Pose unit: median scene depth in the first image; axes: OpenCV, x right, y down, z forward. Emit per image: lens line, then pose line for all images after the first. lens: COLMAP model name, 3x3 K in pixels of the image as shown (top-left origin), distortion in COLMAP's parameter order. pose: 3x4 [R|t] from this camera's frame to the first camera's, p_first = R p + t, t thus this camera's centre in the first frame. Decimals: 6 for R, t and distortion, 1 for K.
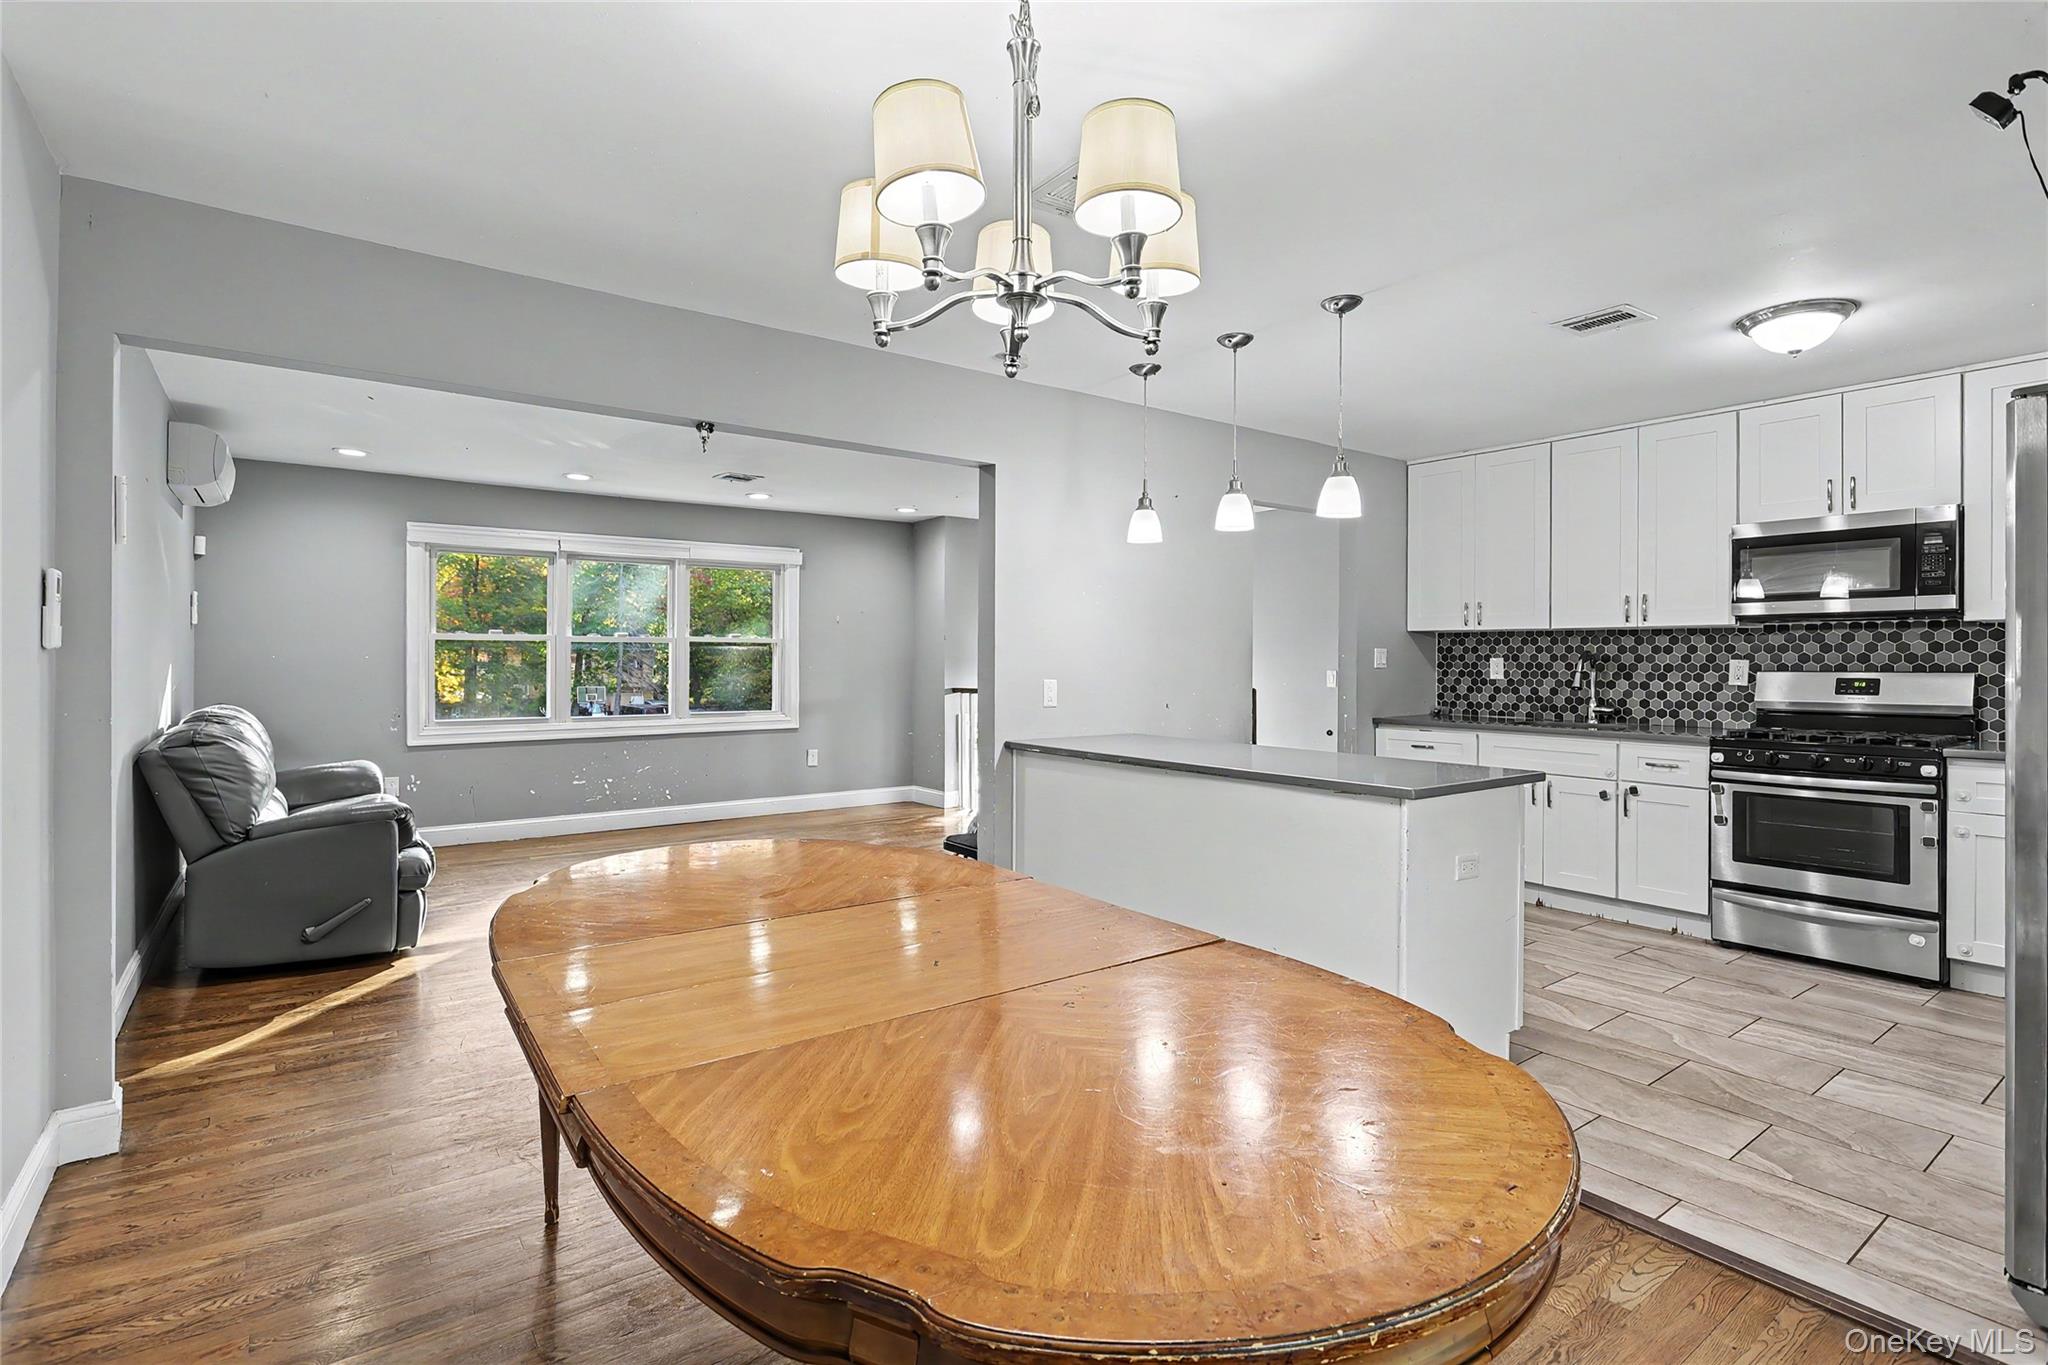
lens RADIAL K [[992.7, 0, 1024.3], [0, 992.7, 666.9], [0, 0, 1]] dist [-0.004785, 0.000263]
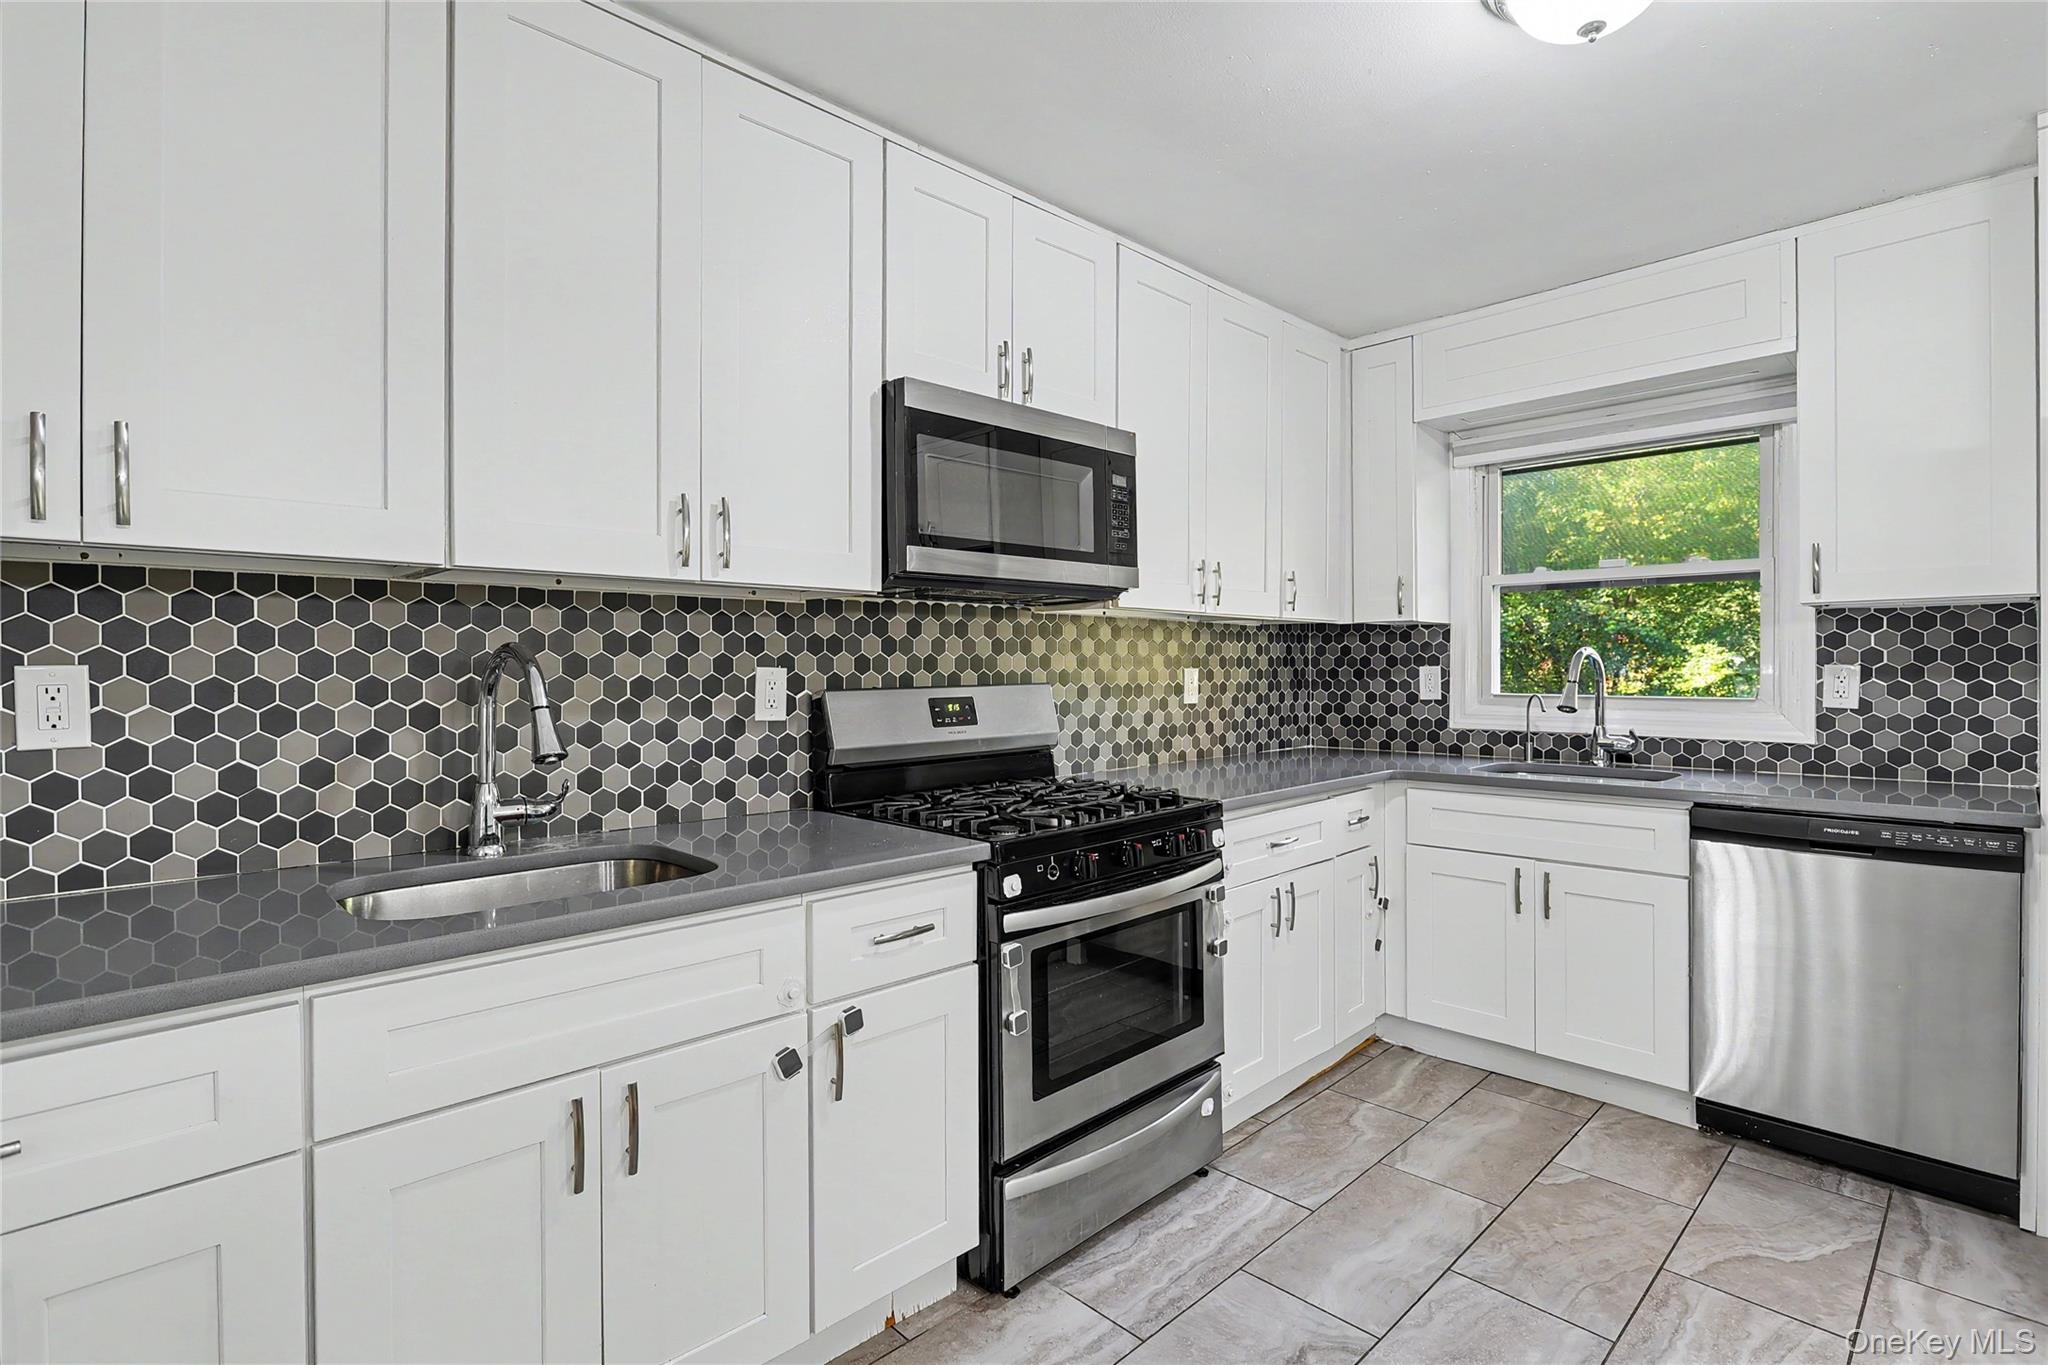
lens RADIAL K [[992.7, 0, 1025.2], [0, 992.7, 670.1], [0, 0, 1]] dist [-0.004785, 0.000263]
pose [[-0.133908, -0.007548, 0.990965, 0.217940], [0.011100, 0.999897, 0.009116, -0.008500], [-0.990932, 0.012220, -0.133811, 0.898929]]
